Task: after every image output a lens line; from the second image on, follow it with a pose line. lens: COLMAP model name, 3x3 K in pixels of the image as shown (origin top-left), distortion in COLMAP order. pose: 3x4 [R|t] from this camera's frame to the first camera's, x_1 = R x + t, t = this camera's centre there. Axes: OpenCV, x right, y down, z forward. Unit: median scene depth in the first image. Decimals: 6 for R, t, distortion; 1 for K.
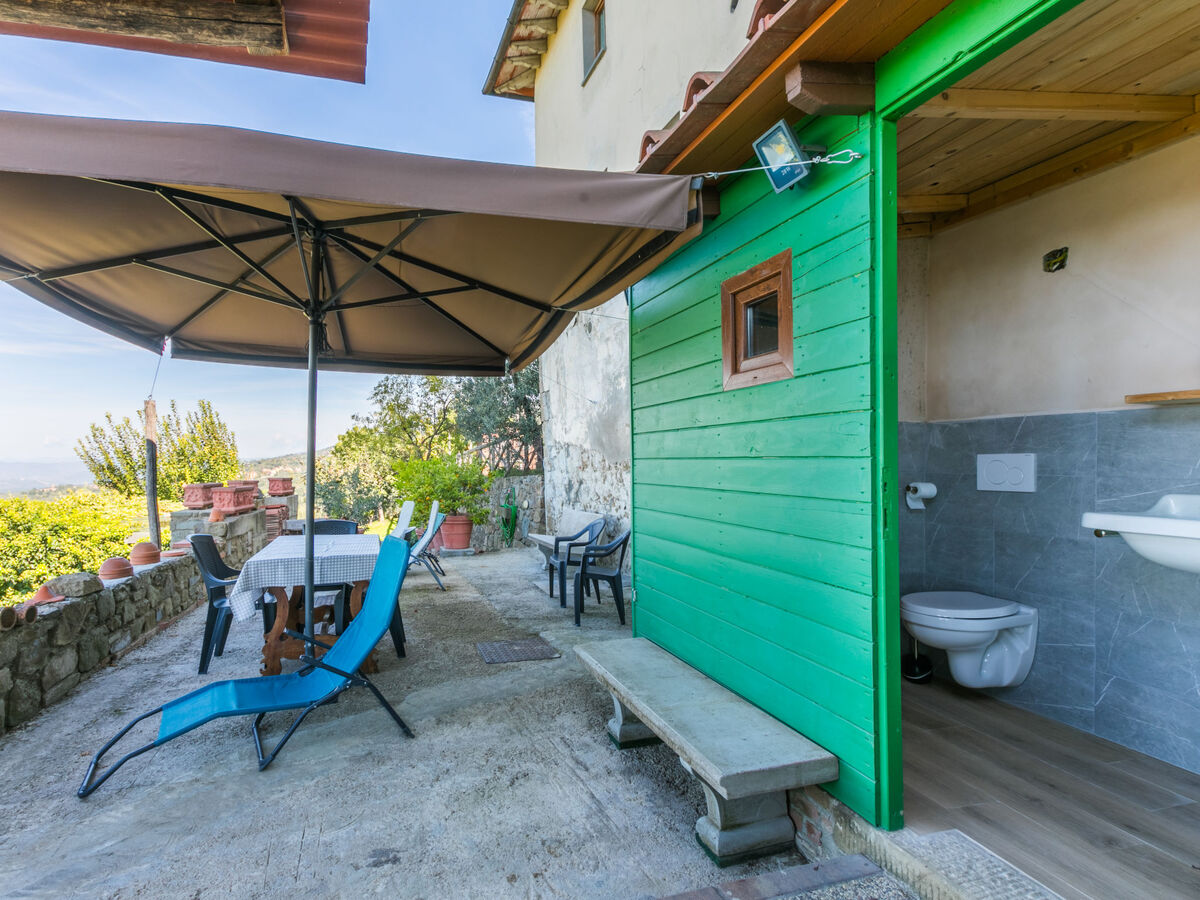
lens RADIAL K [[622.6, 0, 539.3], [0, 622.6, 459.9], [0, 0, 1]] dist [0.000545, 0.000759]
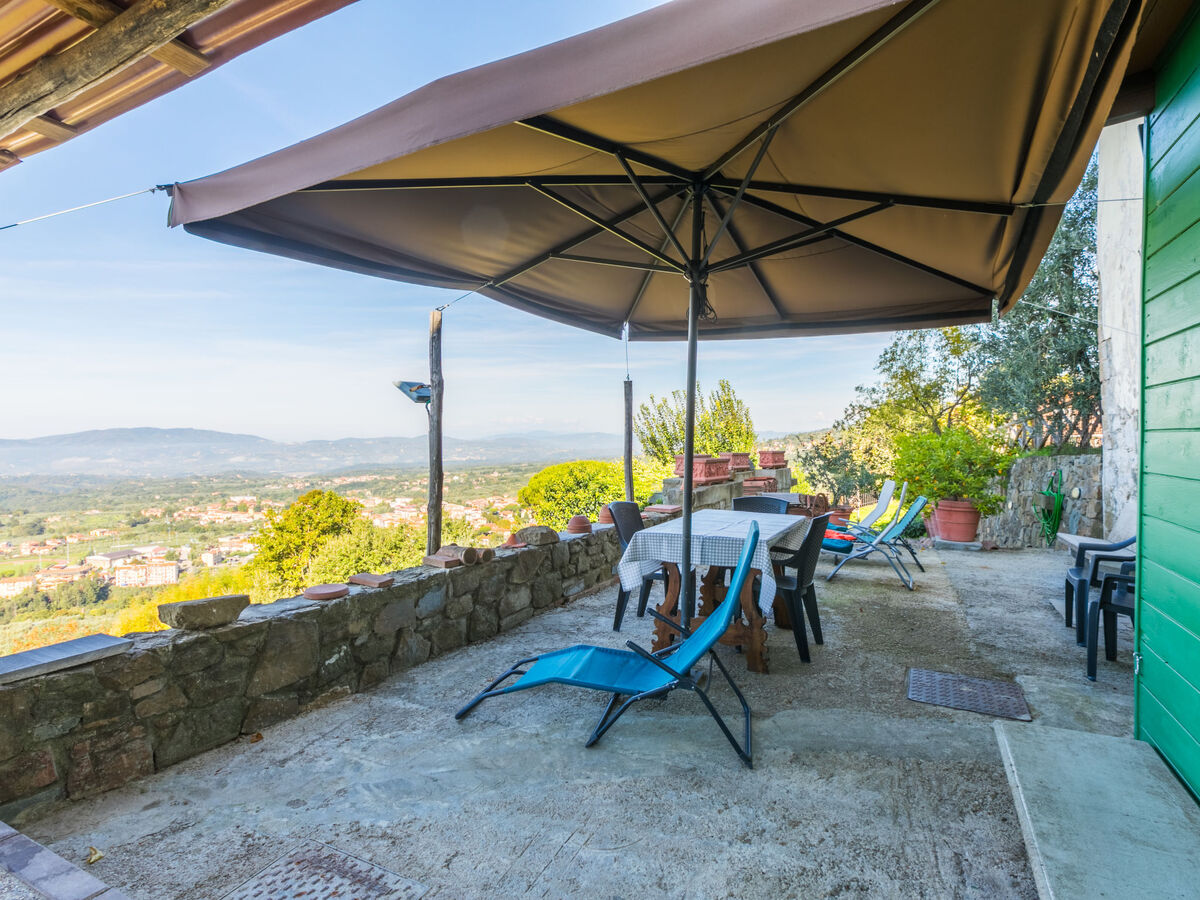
lens RADIAL K [[604.9, 0, 600.0], [0, 604.9, 450.0], [0, 0, 1]] dist [0.001206, 0.000871]
pose [[0.738894, 0.019894, -0.673528, 0.123216], [-0.001926, 0.999622, 0.027413, 0.001535], [0.673819, -0.018958, 0.738653, 0.190581]]
